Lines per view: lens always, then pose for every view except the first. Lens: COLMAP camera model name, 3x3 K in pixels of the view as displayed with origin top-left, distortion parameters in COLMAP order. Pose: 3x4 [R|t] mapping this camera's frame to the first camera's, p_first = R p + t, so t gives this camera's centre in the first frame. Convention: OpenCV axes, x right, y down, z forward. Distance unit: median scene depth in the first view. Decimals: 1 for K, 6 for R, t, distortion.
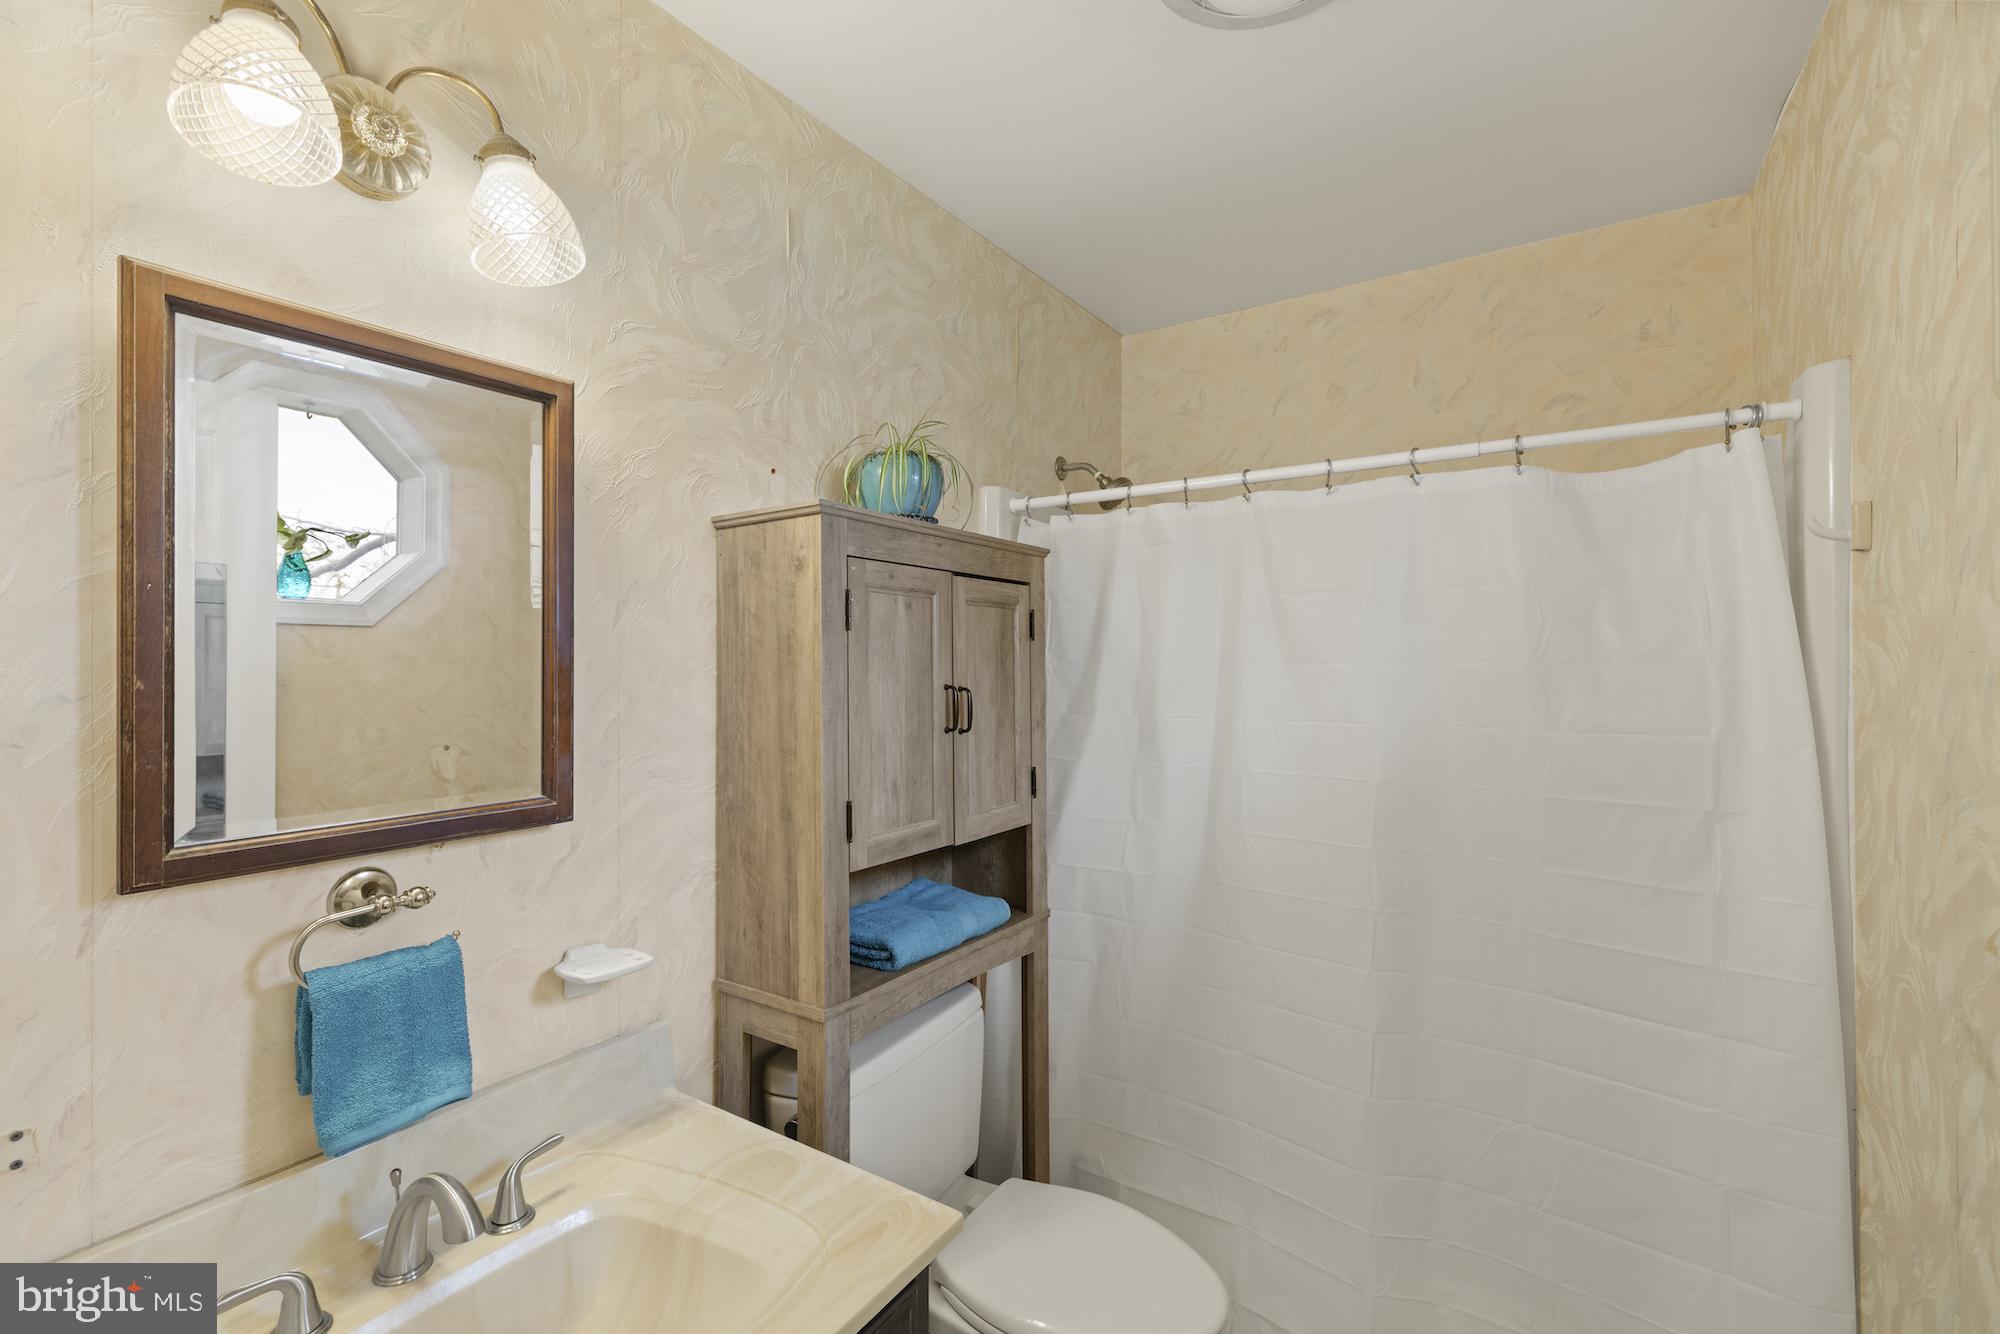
lens RADIAL K [[849.0, 0, 1001.9], [0, 849.0, 653.0], [0, 0, 1]] dist [0.000819, 0.000126]
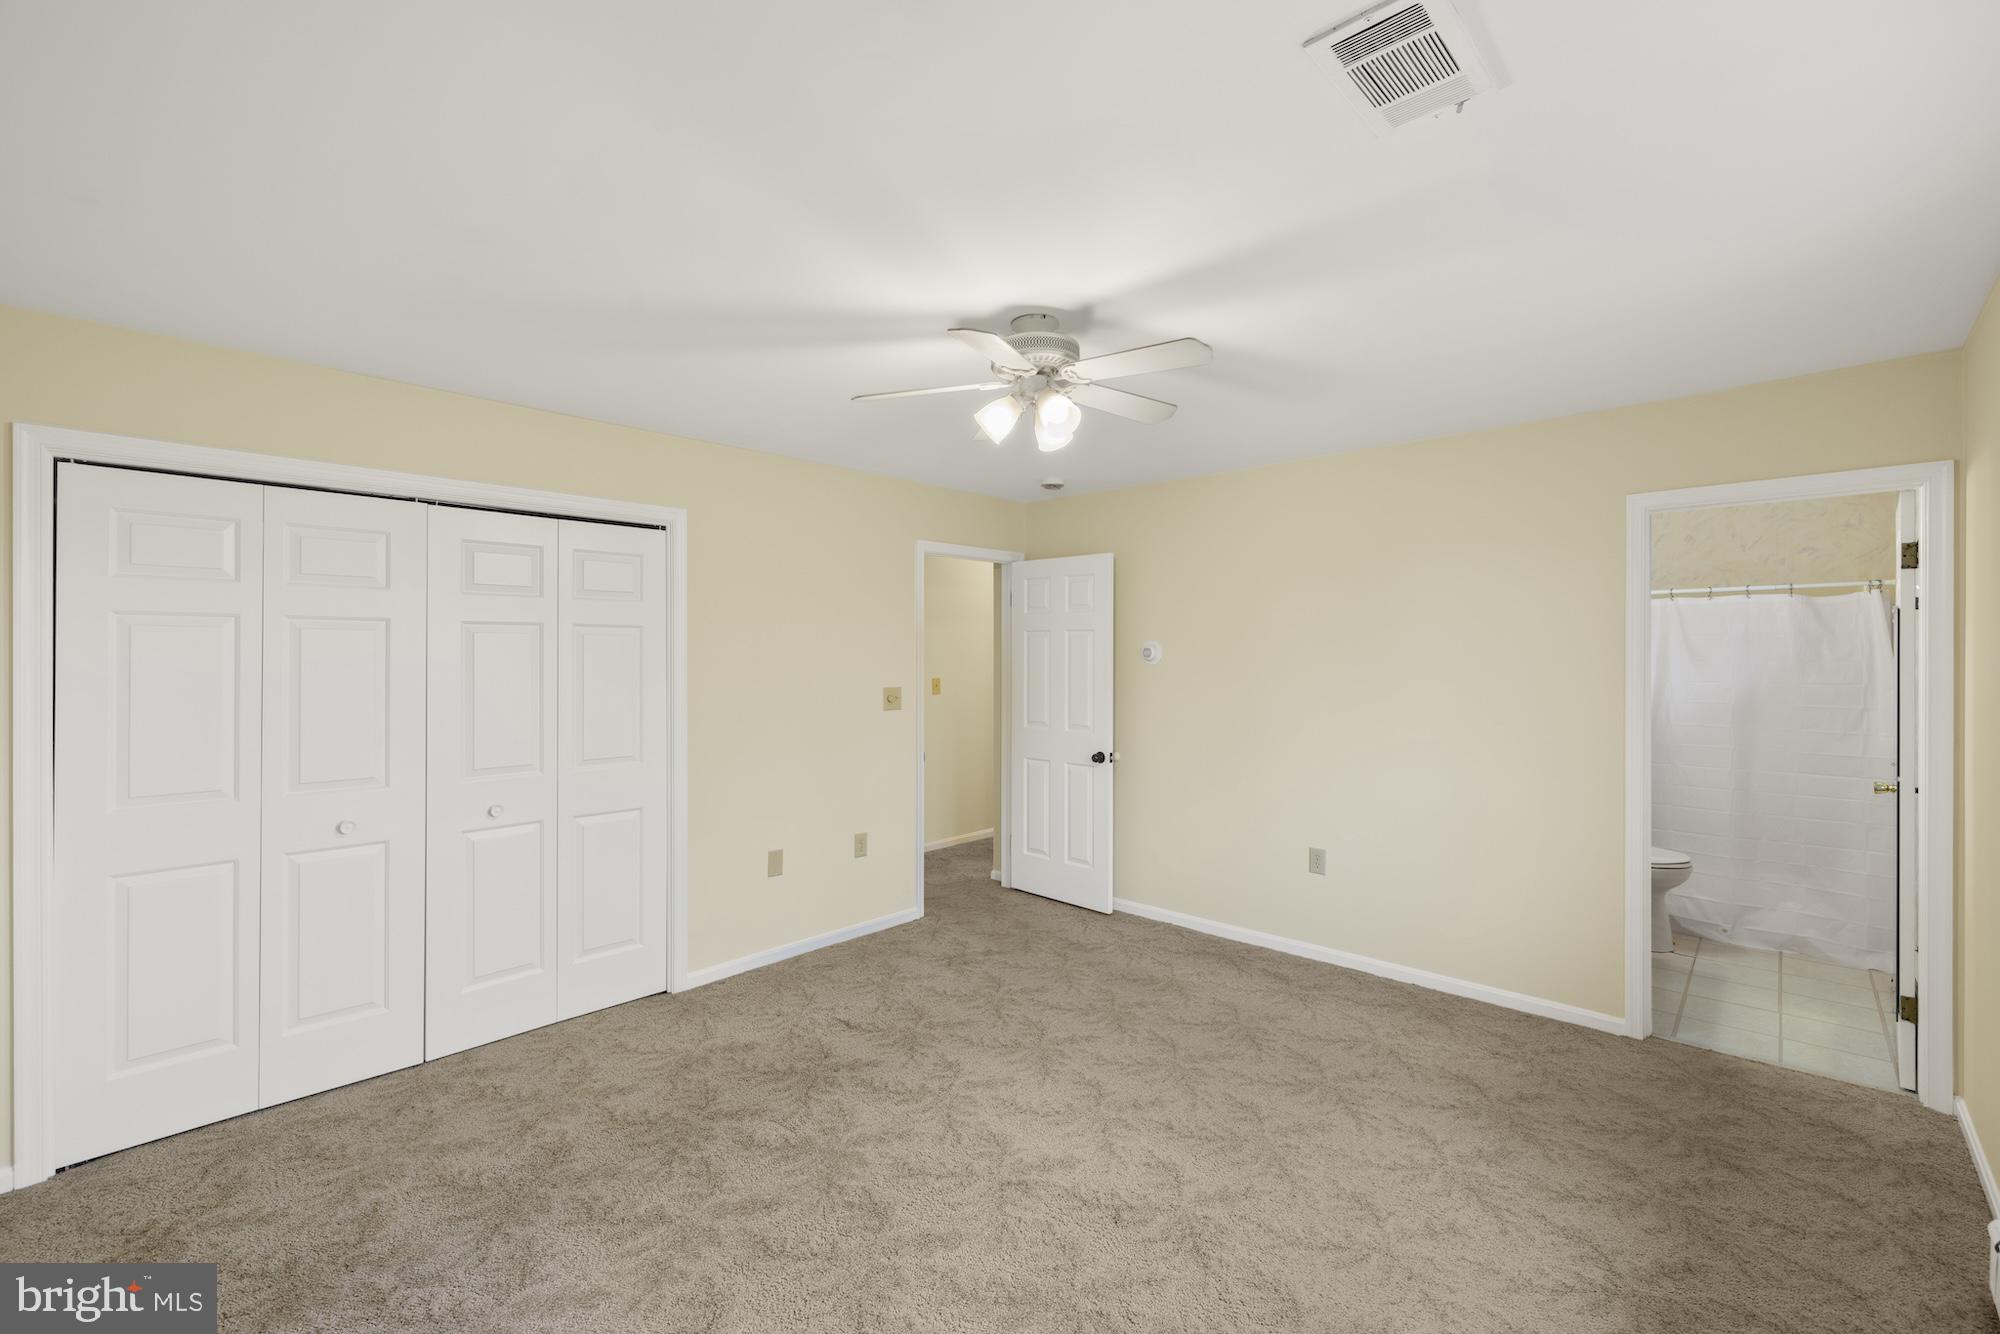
lens RADIAL K [[849.0, 0, 1001.9], [0, 849.0, 653.0], [0, 0, 1]] dist [0.000819, 0.000126]
pose [[0.985783, 0.002081, -0.168011, -1.555116], [-0.001653, 0.999995, 0.002689, -0.022188], [0.168016, -0.002373, 0.985781, -2.303753]]
